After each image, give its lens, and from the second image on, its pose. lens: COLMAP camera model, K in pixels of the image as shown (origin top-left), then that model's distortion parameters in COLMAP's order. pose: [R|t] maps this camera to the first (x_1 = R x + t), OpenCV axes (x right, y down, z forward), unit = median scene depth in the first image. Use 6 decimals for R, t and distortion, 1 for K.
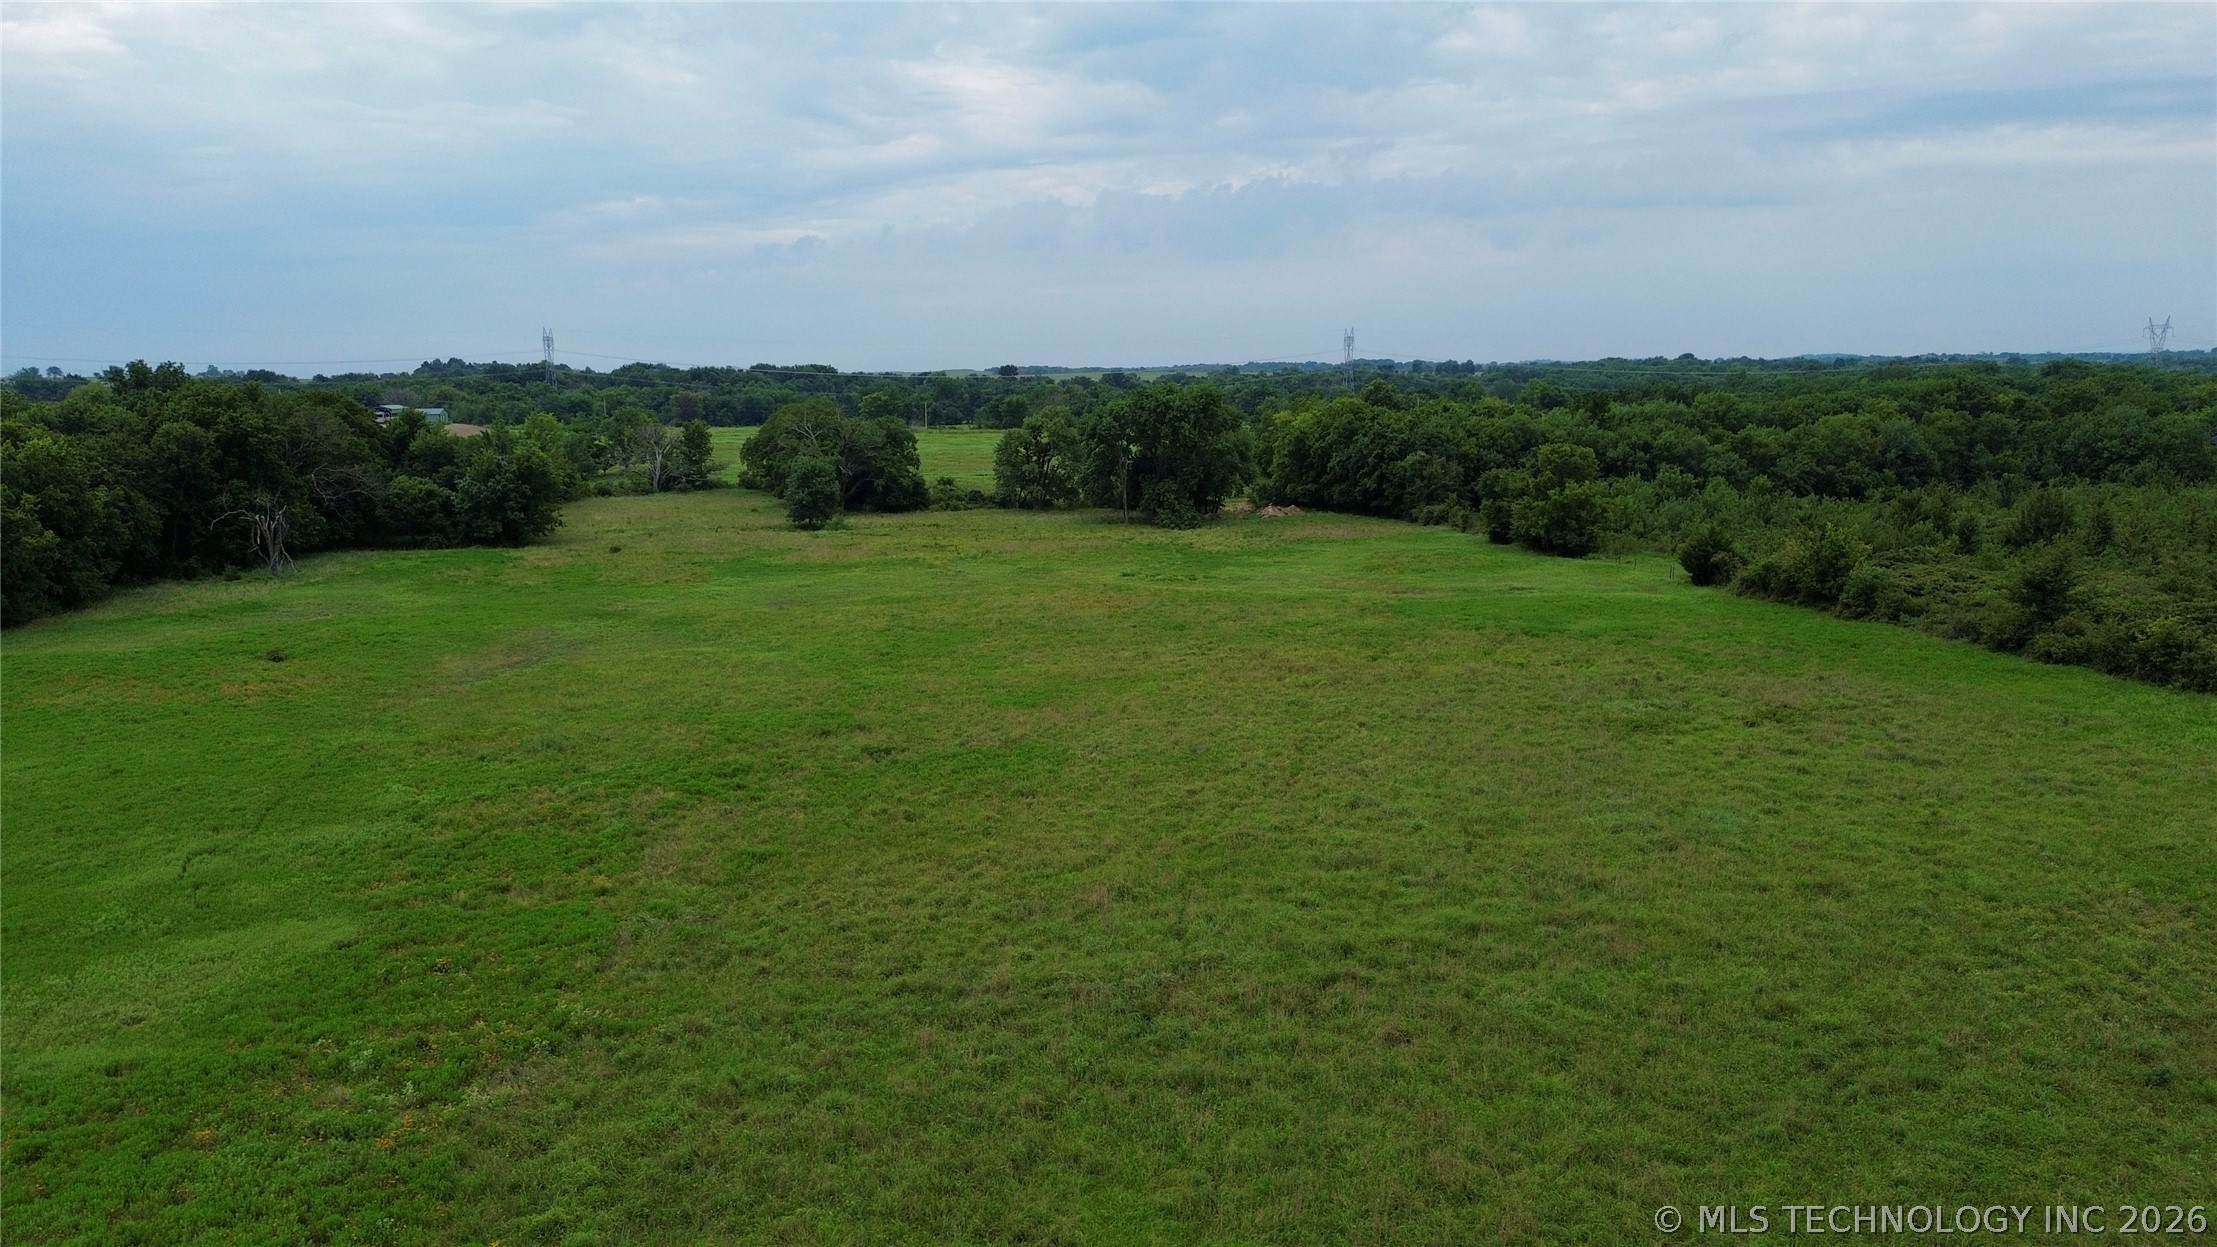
lens RADIAL K [[1576.1, 0, 1108.5], [0, 1576.1, 623.5], [0, 0, 1]] dist [0.062145, -0.053902]
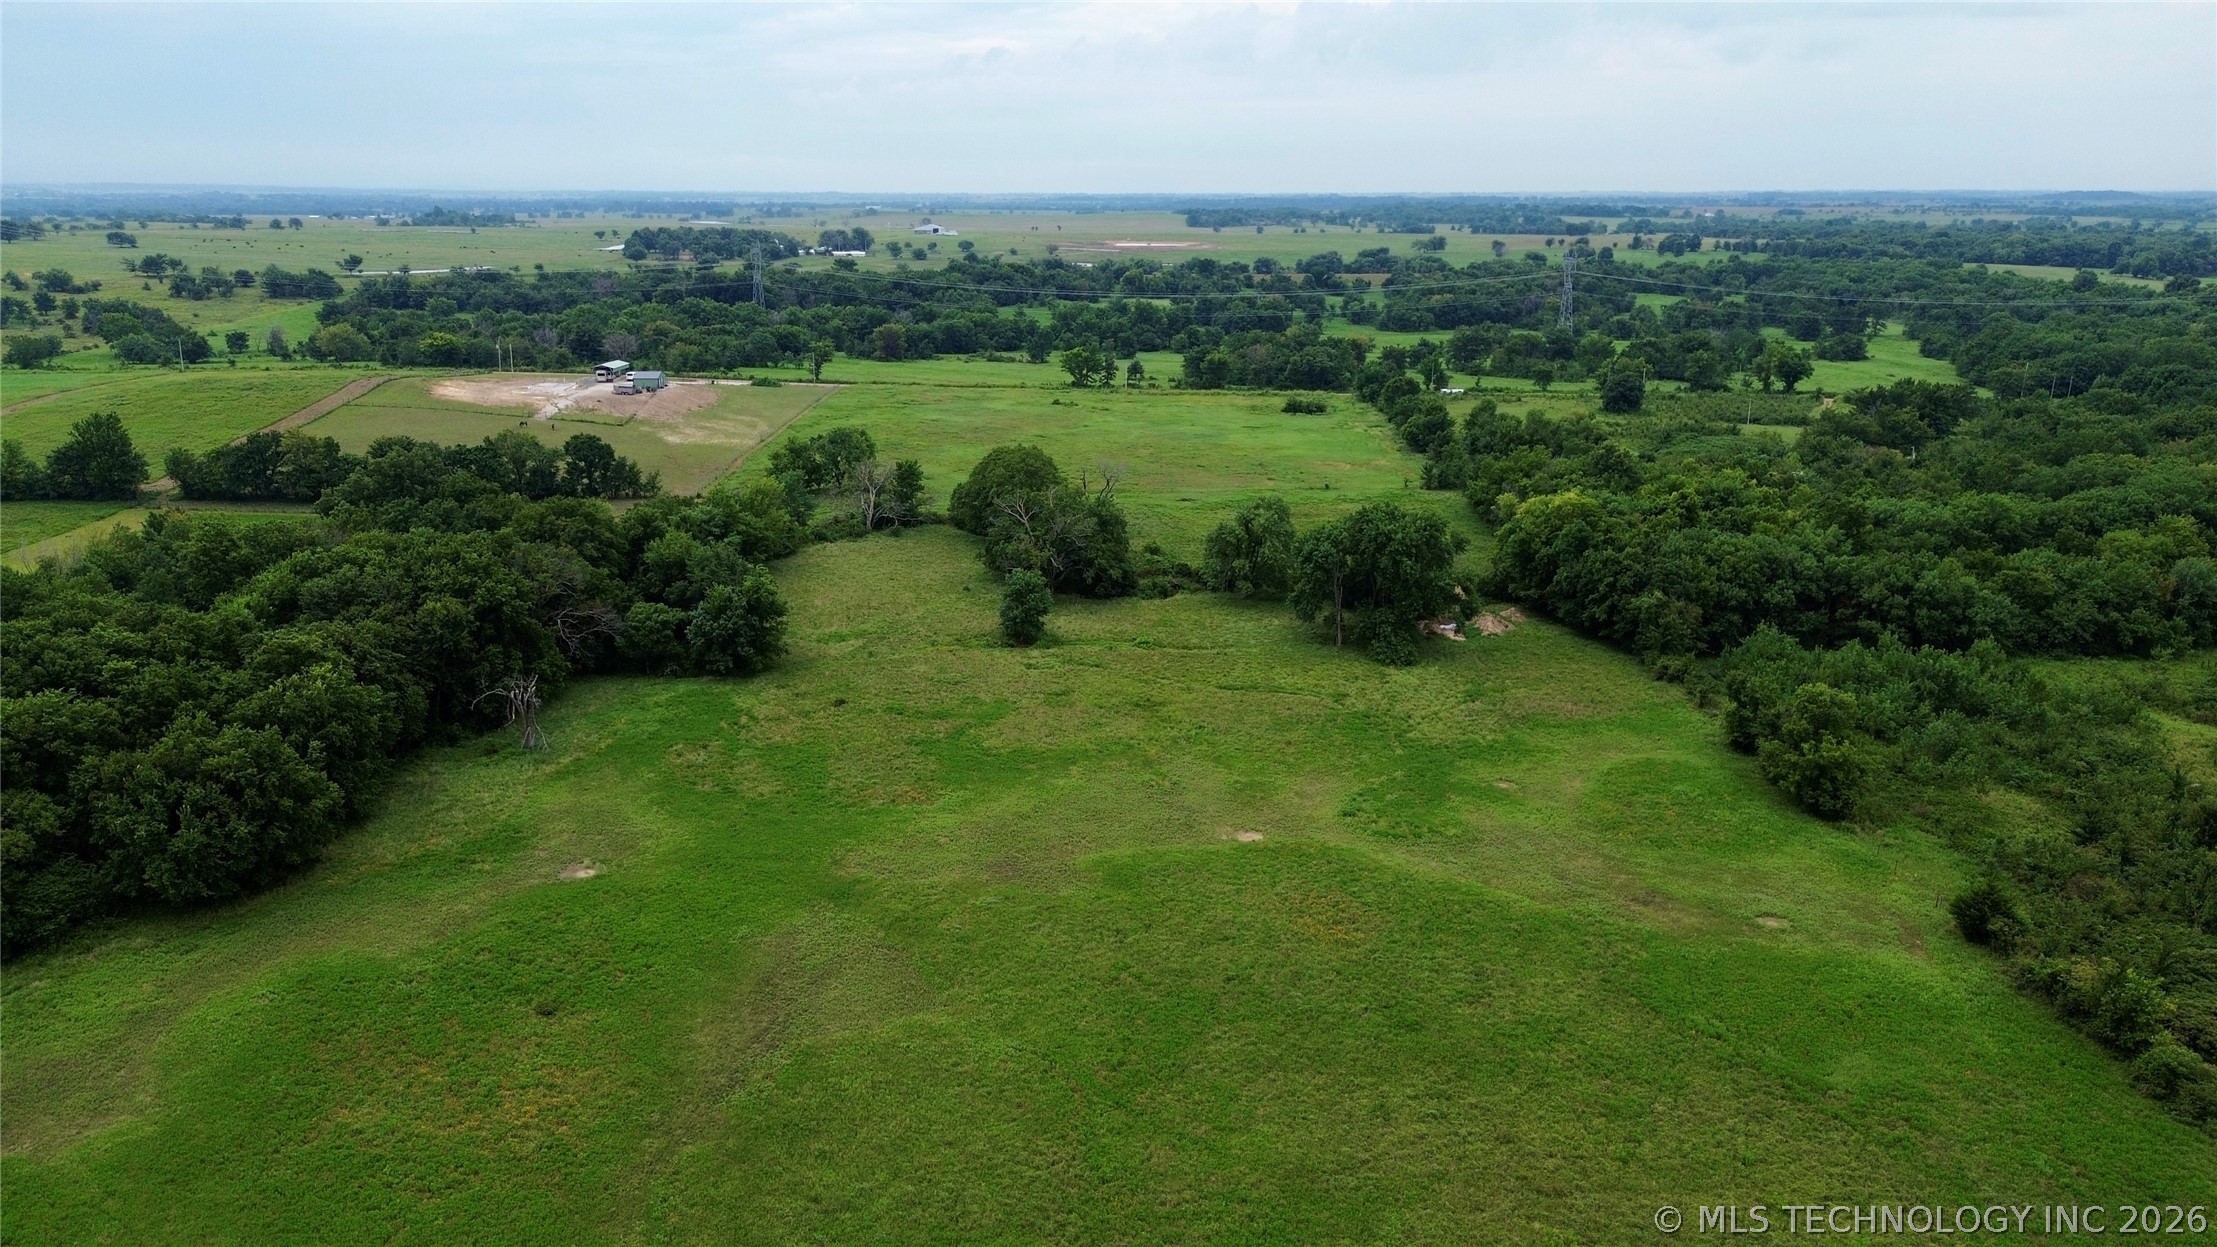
lens RADIAL K [[1576.1, 0, 1108.5], [0, 1576.1, 623.5], [0, 0, 1]] dist [0.062145, -0.053902]
pose [[0.992836, 0.045446, -0.110506, -0.024620], [-0.033134, 0.993290, 0.110801, -0.188306], [0.114800, -0.106346, 0.987680, 0.015620]]
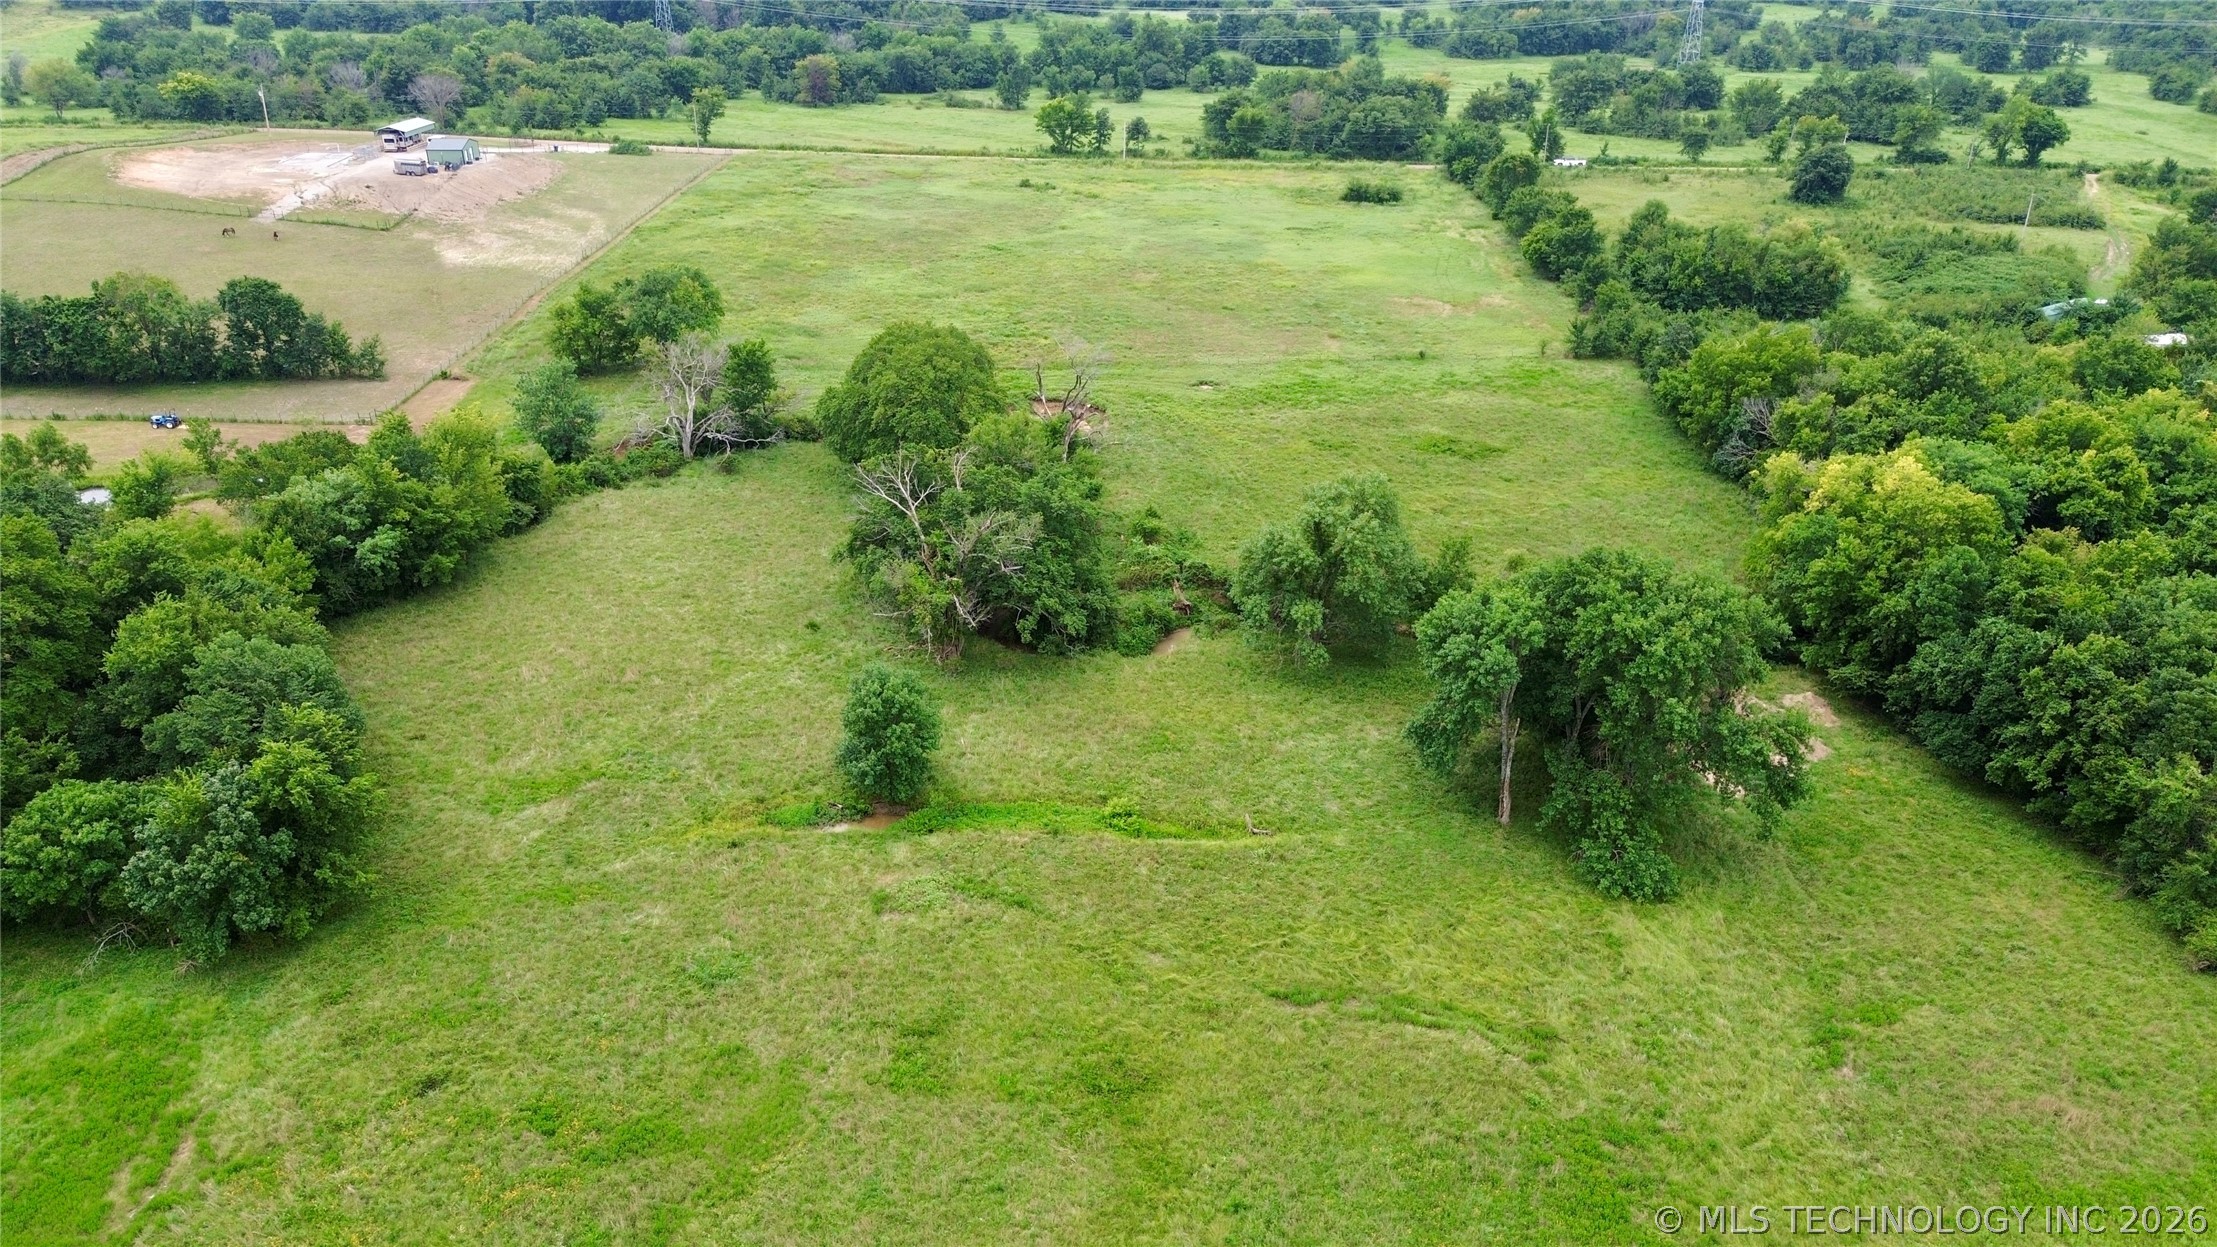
lens RADIAL K [[1585.8, 0, 1108.5], [0, 1585.8, 623.5], [0, 0, 1]] dist [0.027464, 0.001602]
pose [[0.991713, 0.069591, -0.107990, -0.065971], [-0.036561, 0.958703, 0.282049, -0.271171], [0.123158, -0.275764, 0.953303, 0.542917]]
